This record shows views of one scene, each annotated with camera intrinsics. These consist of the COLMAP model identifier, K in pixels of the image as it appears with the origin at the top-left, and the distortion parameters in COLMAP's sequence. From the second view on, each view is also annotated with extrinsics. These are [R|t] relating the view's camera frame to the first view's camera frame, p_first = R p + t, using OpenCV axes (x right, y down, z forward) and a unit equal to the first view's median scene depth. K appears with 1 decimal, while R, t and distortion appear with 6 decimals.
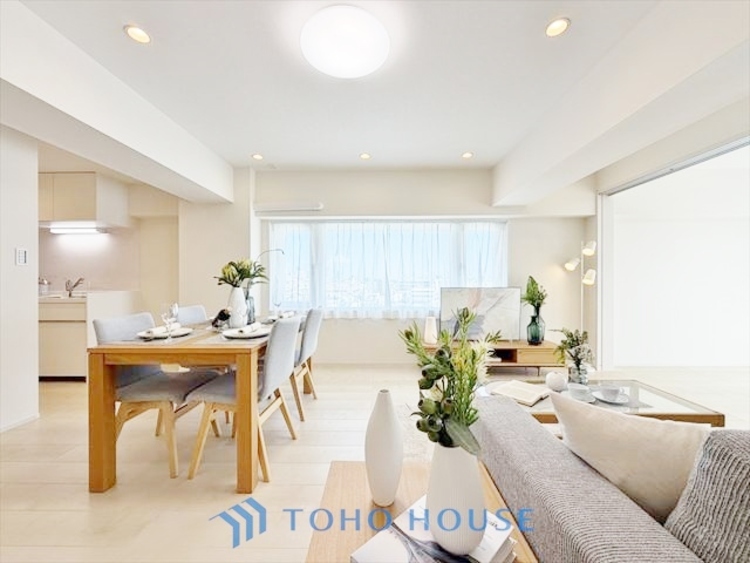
lens RADIAL K [[301.0, 0, 377.1], [0, 301.0, 283.7], [0, 0, 1]] dist [0.001240, -0.000406]
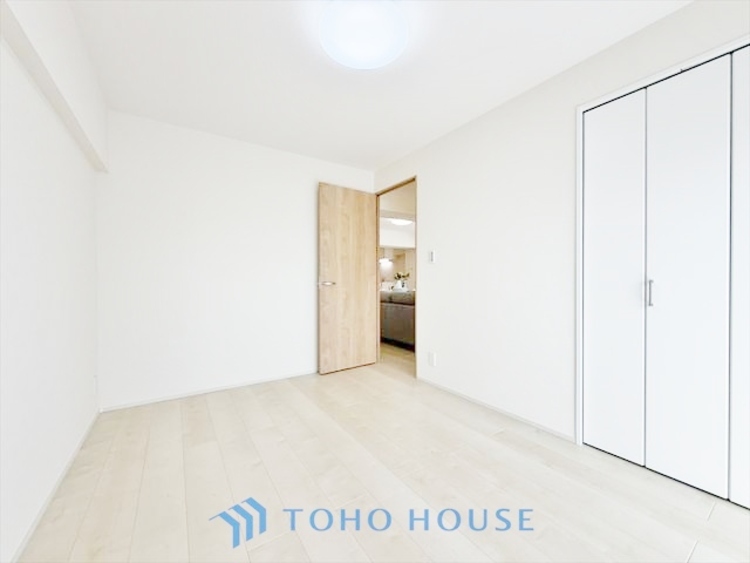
lens RADIAL K [[301.0, 0, 375.0], [0, 301.0, 281.1], [0, 0, 1]] dist [0.001240, -0.000406]
pose [[0.562833, -0.004251, -0.826559, 1.358969], [0.011532, 0.999930, 0.002710, 0.004307], [0.826490, -0.011057, 0.562843, -0.709636]]
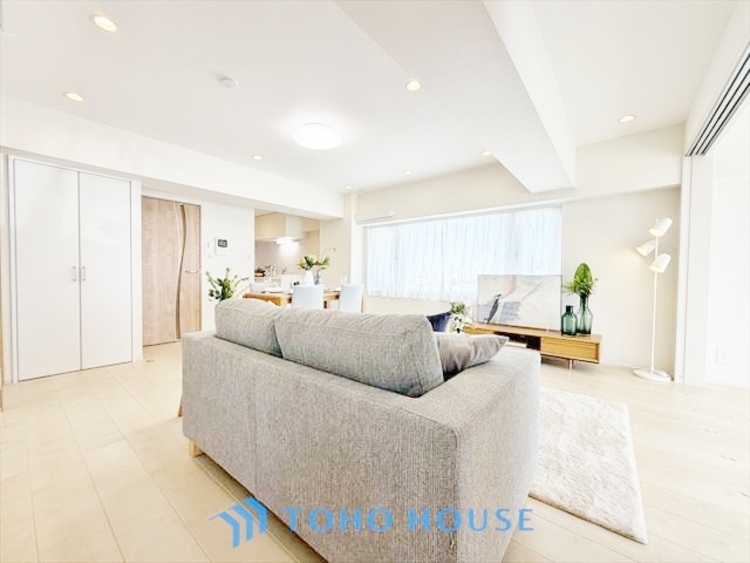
lens RADIAL K [[301.0, 0, 376.5], [0, 301.0, 278.7], [0, 0, 1]] dist [0.001240, -0.000406]
pose [[0.784767, 0.018682, -0.619509, 0.594294], [-0.014109, 0.999825, 0.012277, 0.019740], [0.619630, -0.000894, 0.784893, -0.100398]]
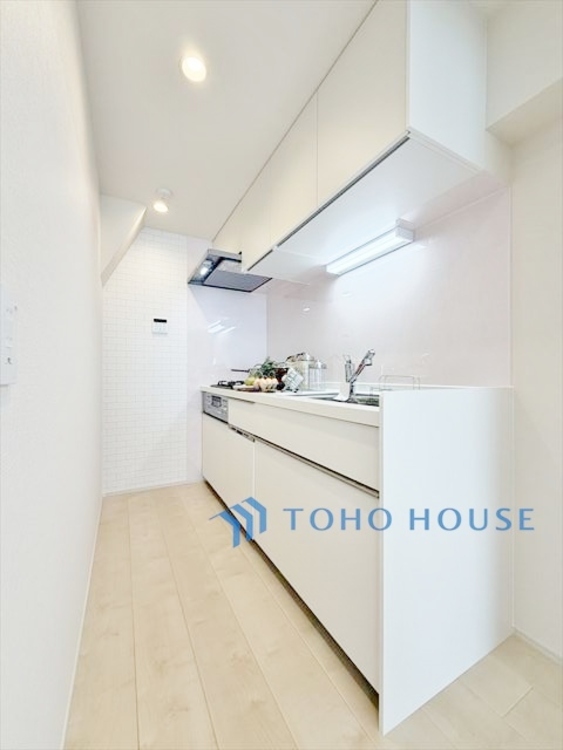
lens RADIAL K [[301.0, 0, 280.9], [0, 301.0, 377.4], [0, 0, 1]] dist [0.001240, -0.000406]
pose [[0.484416, 0.010361, -0.874776, -0.670645], [-0.009438, 0.999934, 0.006617, 0.014487], [0.874787, 0.005051, 0.484482, 0.685532]]
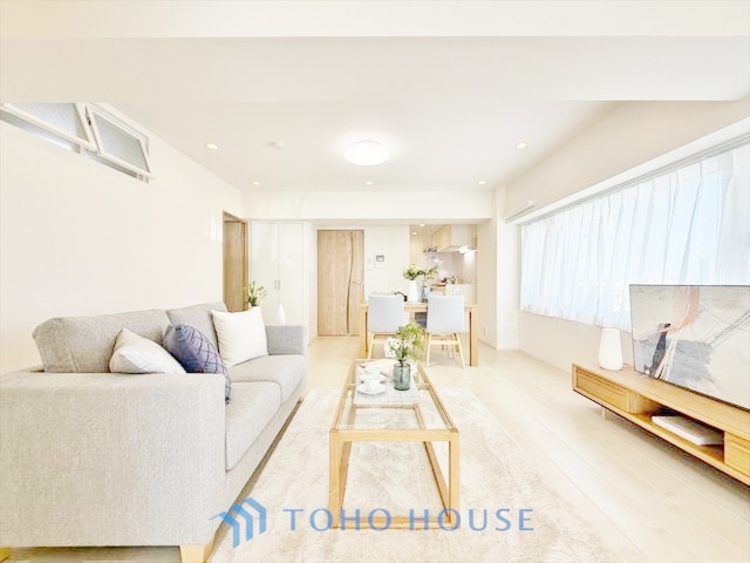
lens RADIAL K [[301.0, 0, 374.1], [0, 301.0, 282.6], [0, 0, 1]] dist [0.001240, -0.000406]
pose [[0.006242, 0.005294, -0.999967, 0.810358], [-0.004975, 0.999974, 0.005263, 0.008414], [0.999968, 0.004942, 0.006268, 0.462598]]
